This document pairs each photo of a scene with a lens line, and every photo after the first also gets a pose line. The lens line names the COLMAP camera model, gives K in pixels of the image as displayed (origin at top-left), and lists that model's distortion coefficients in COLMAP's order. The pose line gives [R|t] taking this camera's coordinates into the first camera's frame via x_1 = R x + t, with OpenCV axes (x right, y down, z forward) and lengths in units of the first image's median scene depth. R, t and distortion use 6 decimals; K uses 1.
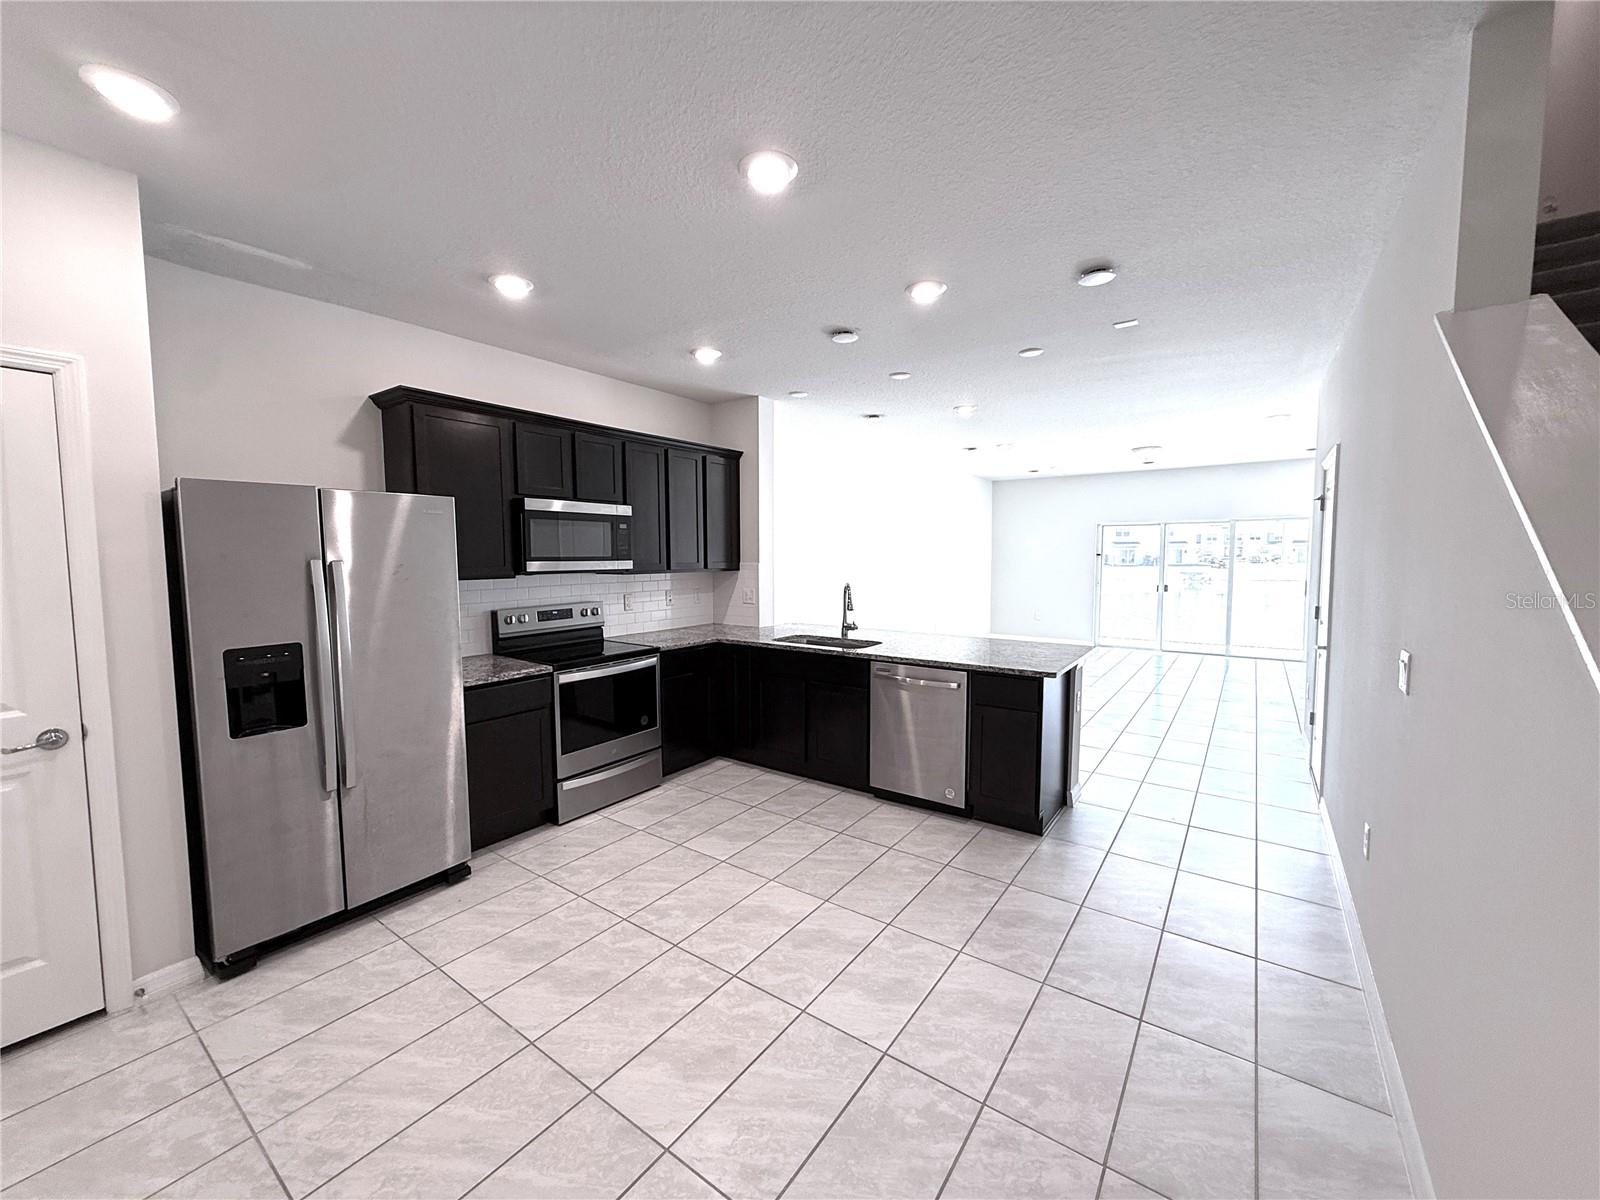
lens RADIAL K [[630.9, 0, 795.5], [0, 630.9, 598.8], [0, 0, 1]] dist [0.000215, -0.000103]
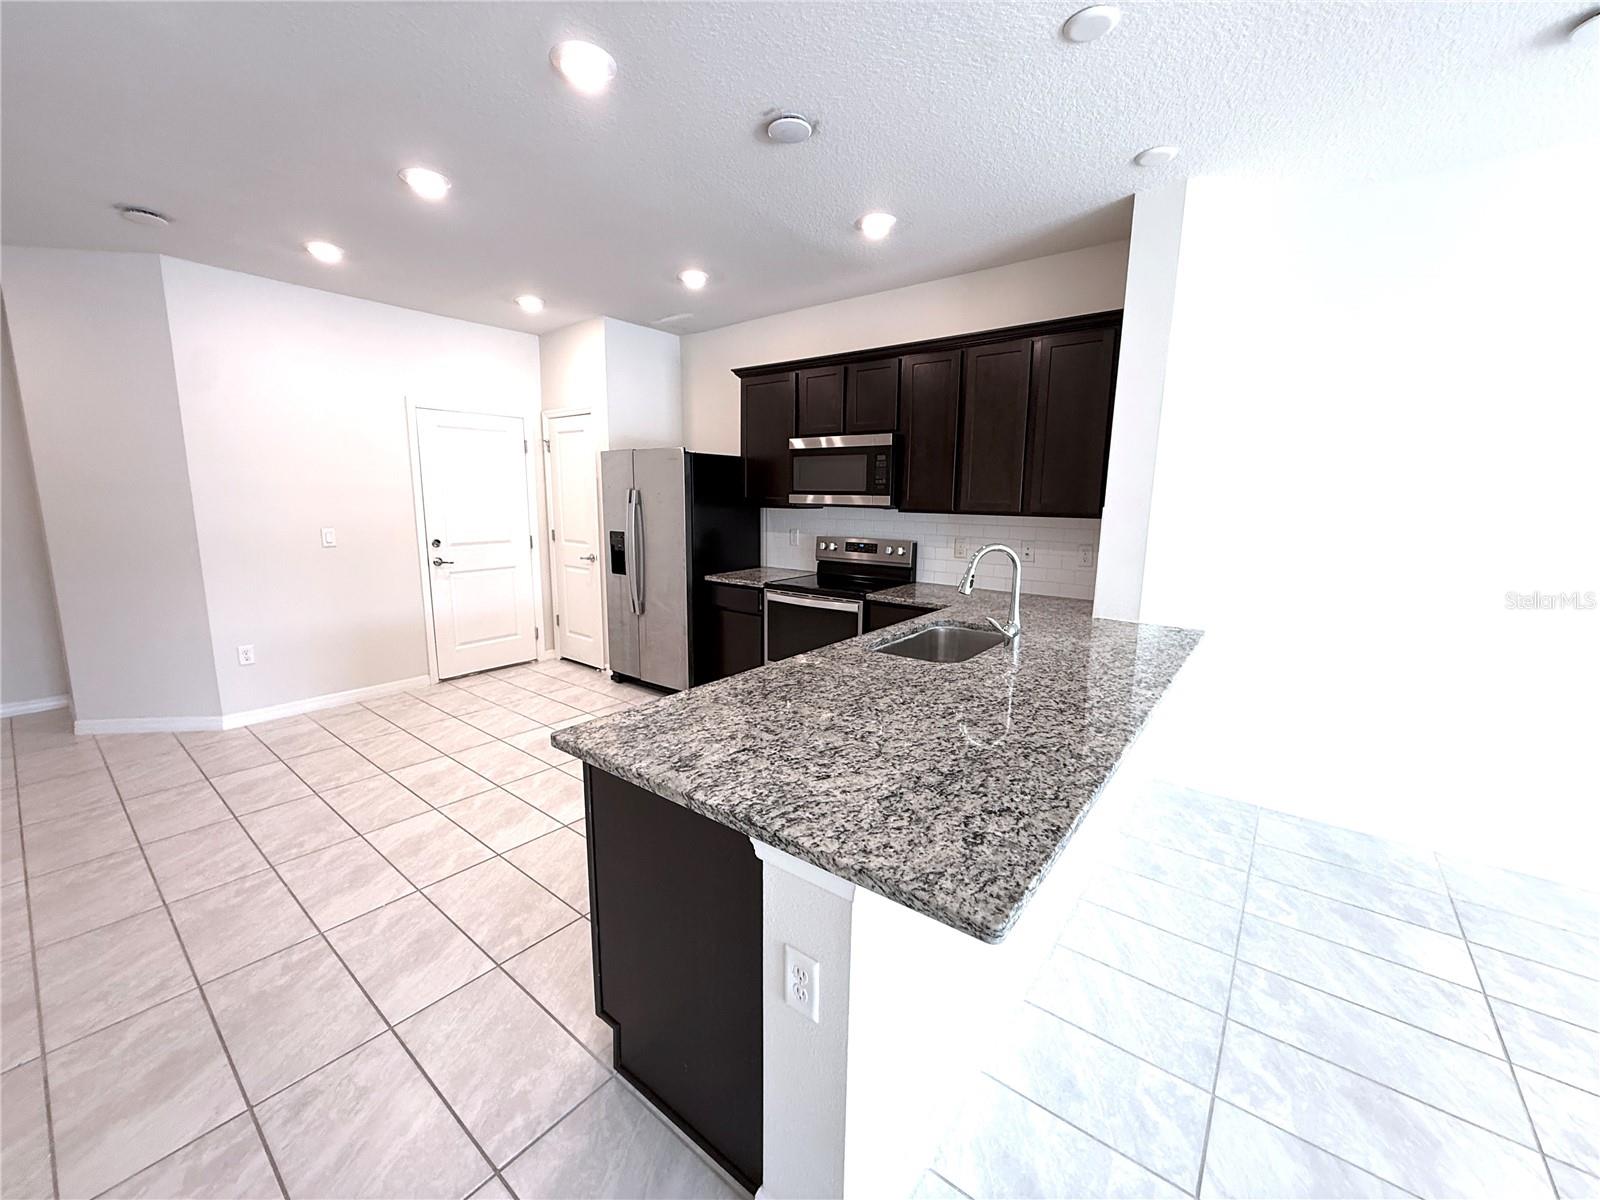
lens RADIAL K [[633.7, 0, 790.0], [0, 633.7, 594.9], [0, 0, 1]] dist [0.001769, -0.000384]
pose [[-0.047928, 0.160578, -0.985859, 0.724718], [-0.084100, 0.982840, 0.164174, -0.065065], [0.995304, 0.090780, -0.033601, 1.003400]]
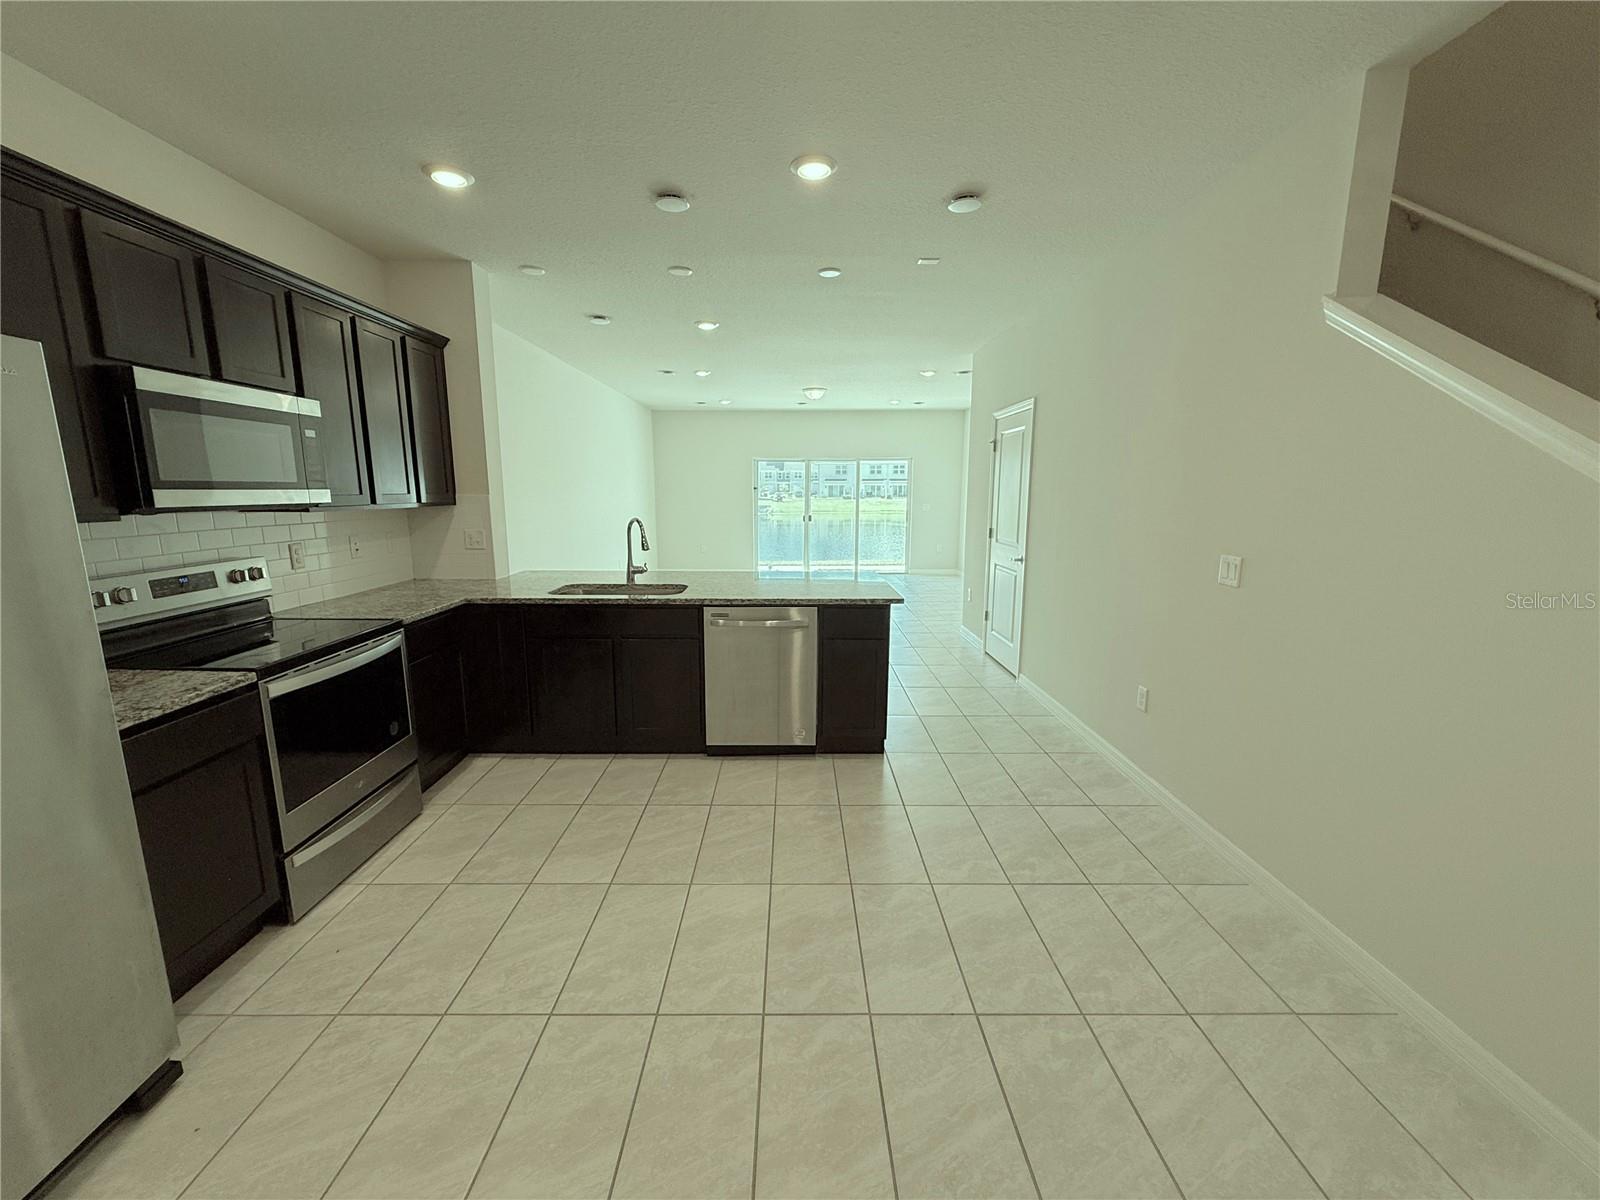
lens RADIAL K [[633.7, 0, 790.0], [0, 633.7, 594.9], [0, 0, 1]] dist [0.001769, -0.000384]
pose [[0.809095, -0.092833, 0.580299, -0.293645], [0.037298, 0.993566, 0.106941, -0.006417], [-0.586492, -0.064882, 0.807352, 0.225454]]
